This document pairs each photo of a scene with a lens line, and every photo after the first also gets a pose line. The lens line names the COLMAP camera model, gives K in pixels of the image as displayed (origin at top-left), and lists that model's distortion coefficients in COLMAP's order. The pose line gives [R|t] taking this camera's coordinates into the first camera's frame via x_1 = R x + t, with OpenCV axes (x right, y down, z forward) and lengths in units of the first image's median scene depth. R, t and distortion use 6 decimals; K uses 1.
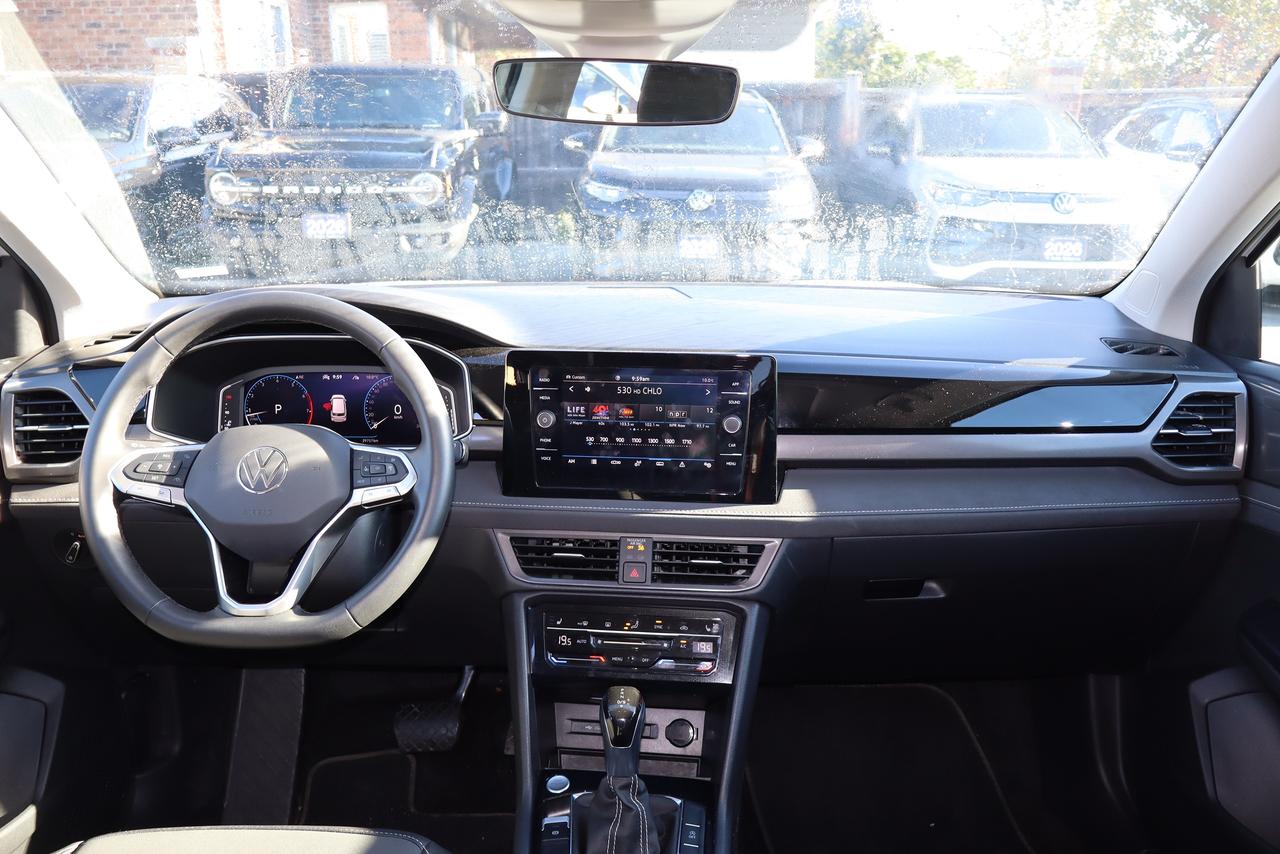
lens RADIAL K [[1071.8, 0, 638.5], [0, 1071.8, 431.4], [0, 0, 1]] dist [-0.022364, 0.015010]
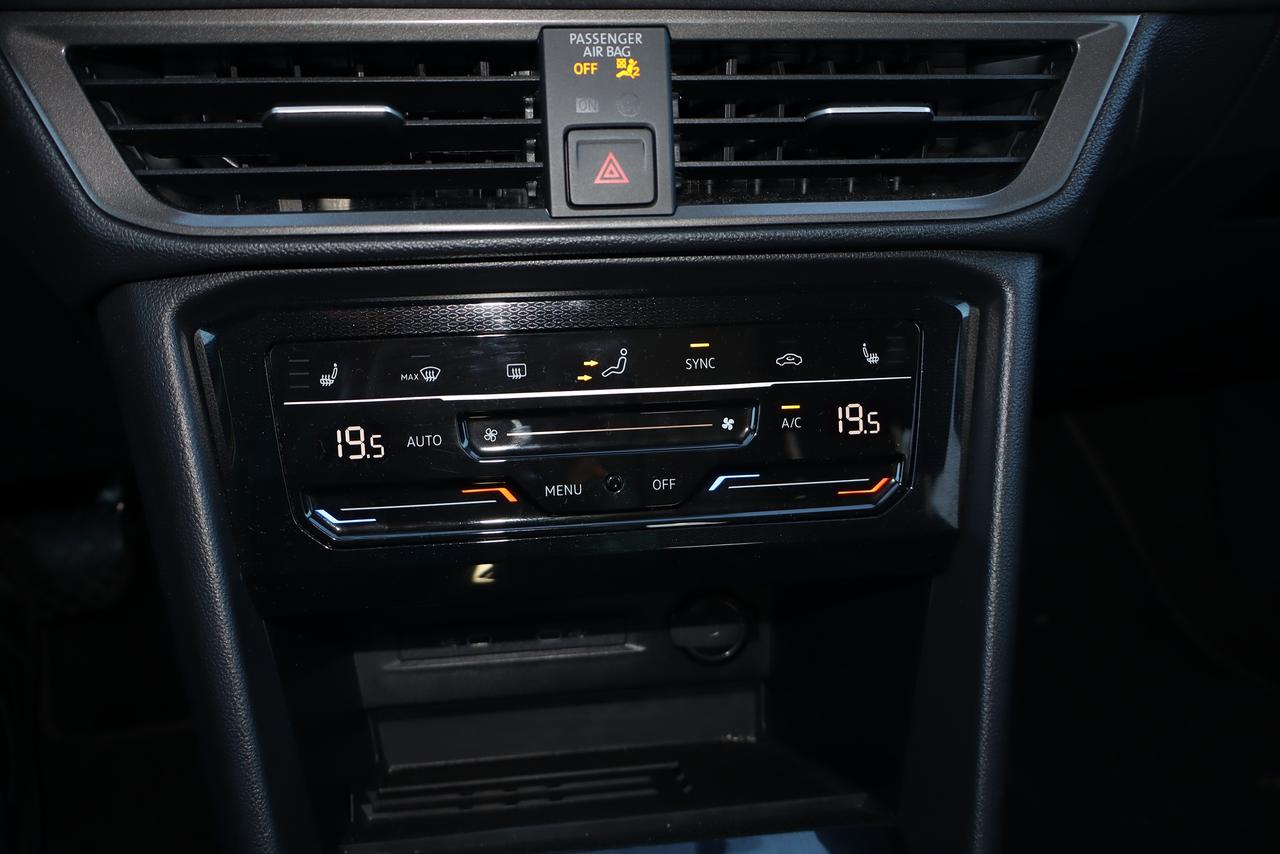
lens RADIAL K [[1071.8, 0, 646.6], [0, 1071.8, 430.6], [0, 0, 1]] dist [-0.022364, 0.015010]
pose [[0.968179, -0.107976, 0.225765, -0.059547], [0.025517, 0.940023, 0.340156, 0.103382], [-0.248953, -0.323571, 0.912866, 0.740791]]
